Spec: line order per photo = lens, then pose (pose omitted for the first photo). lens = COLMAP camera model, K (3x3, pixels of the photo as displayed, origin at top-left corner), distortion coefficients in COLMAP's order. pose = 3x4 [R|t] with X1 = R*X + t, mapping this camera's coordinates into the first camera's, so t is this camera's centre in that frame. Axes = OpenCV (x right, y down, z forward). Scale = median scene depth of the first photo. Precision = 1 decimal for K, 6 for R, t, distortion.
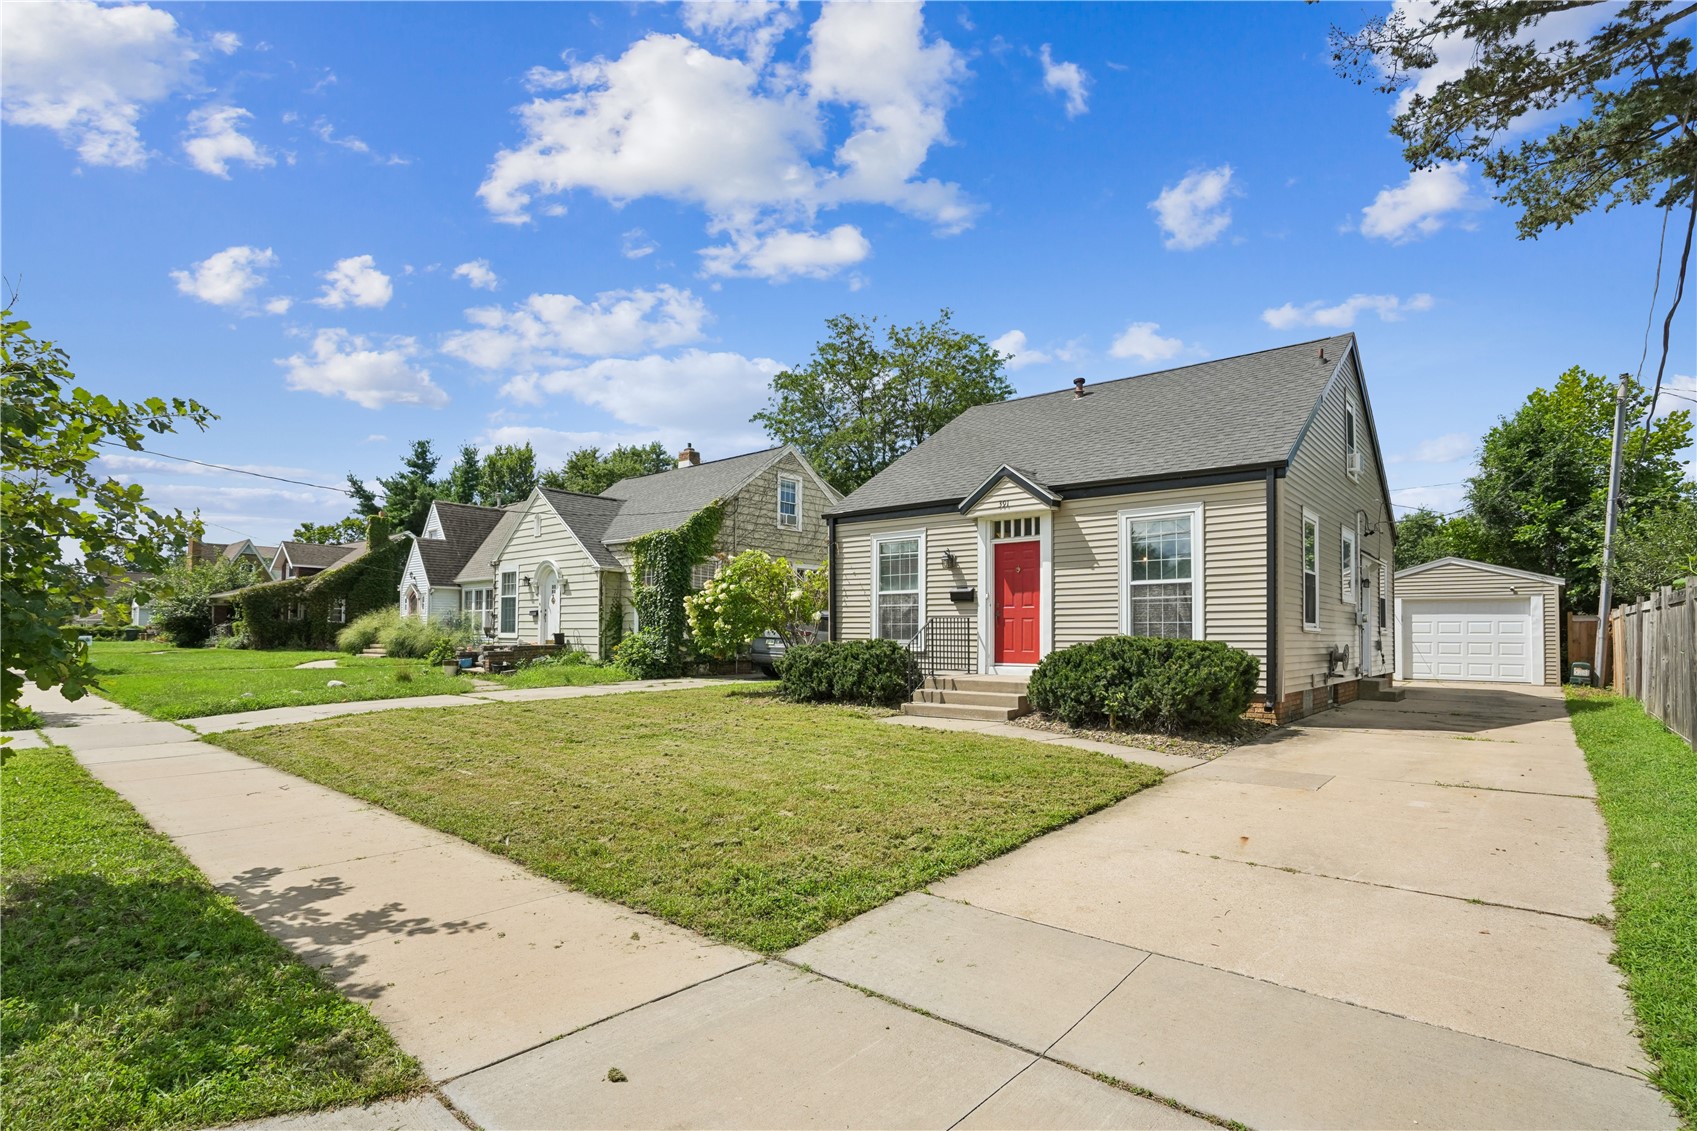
lens RADIAL K [[831.9, 0, 848.5], [0, 831.9, 565.5], [0, 0, 1]] dist [0.000959, 0.000287]
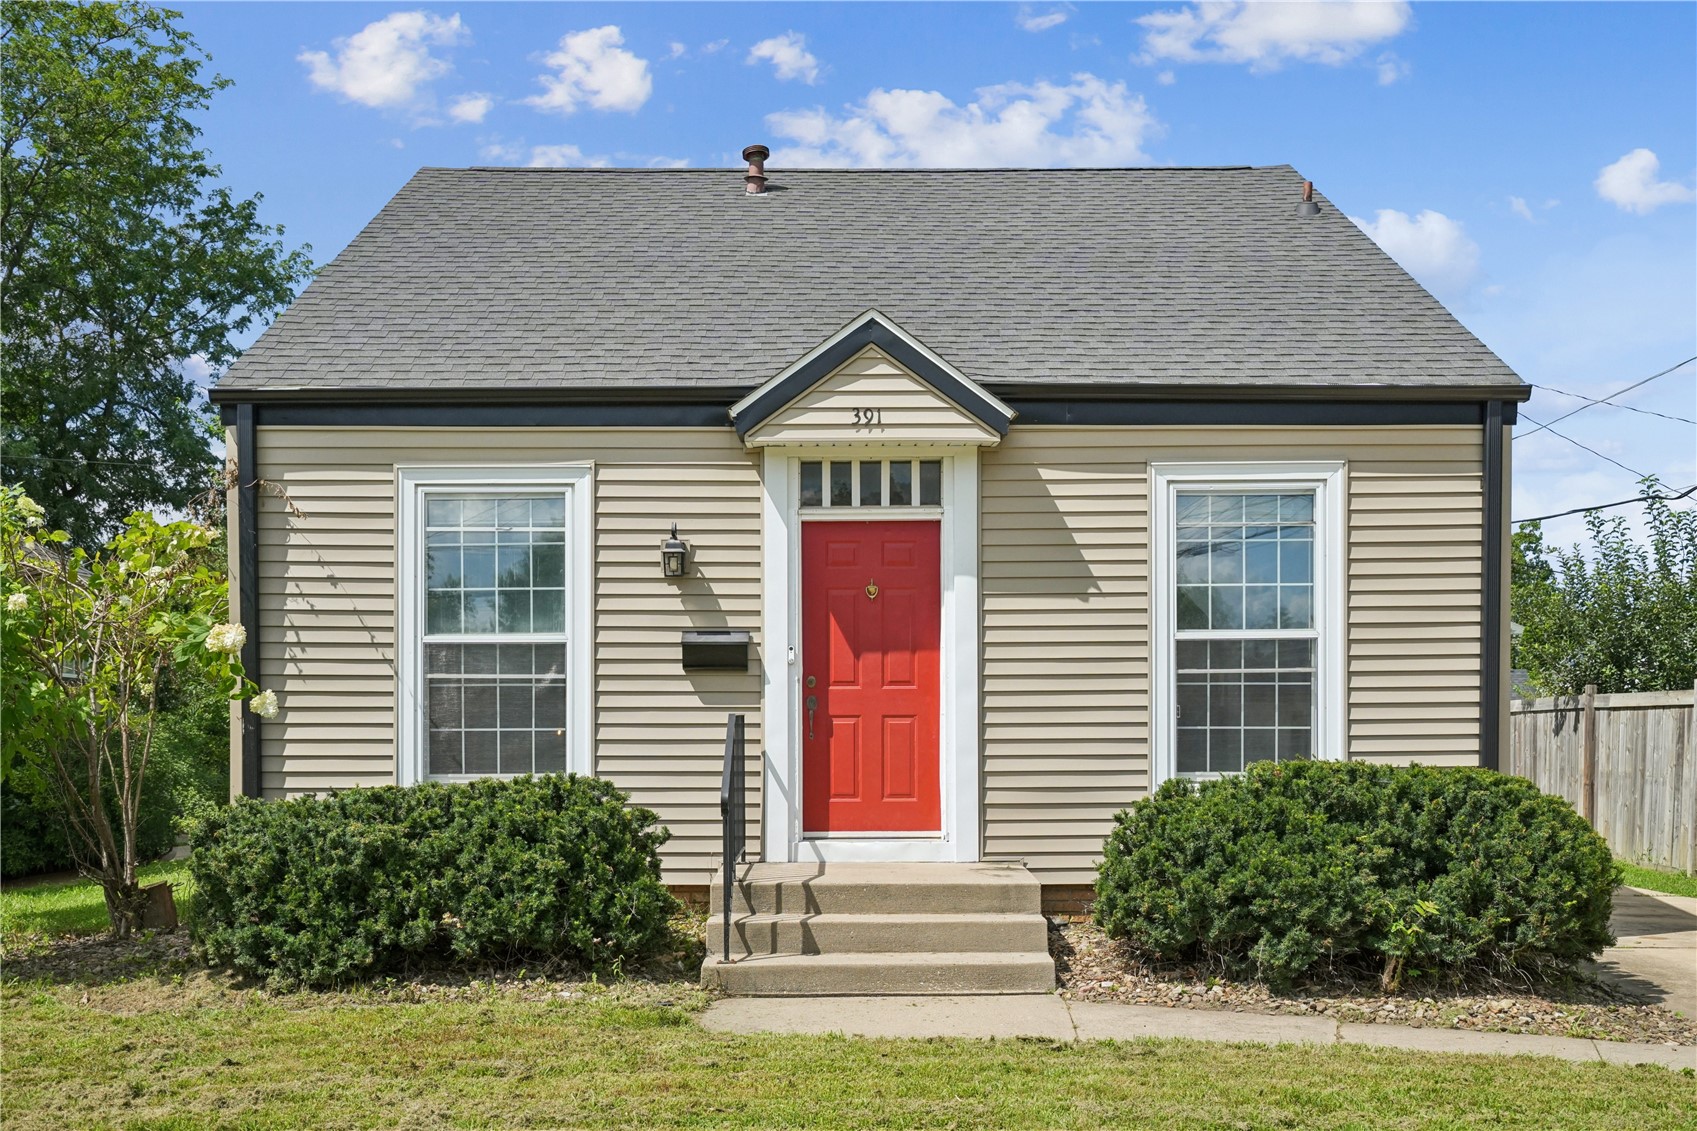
lens RADIAL K [[1657.8, 0, 848.5], [0, 1657.8, 704.9], [0, 0, 1]] dist [0.017118, 0.007393]
pose [[0.762852, 0.006152, 0.646544, -0.313382], [-0.046822, 0.997855, 0.045750, 0.023659], [-0.644876, -0.065173, 0.761503, 0.420169]]
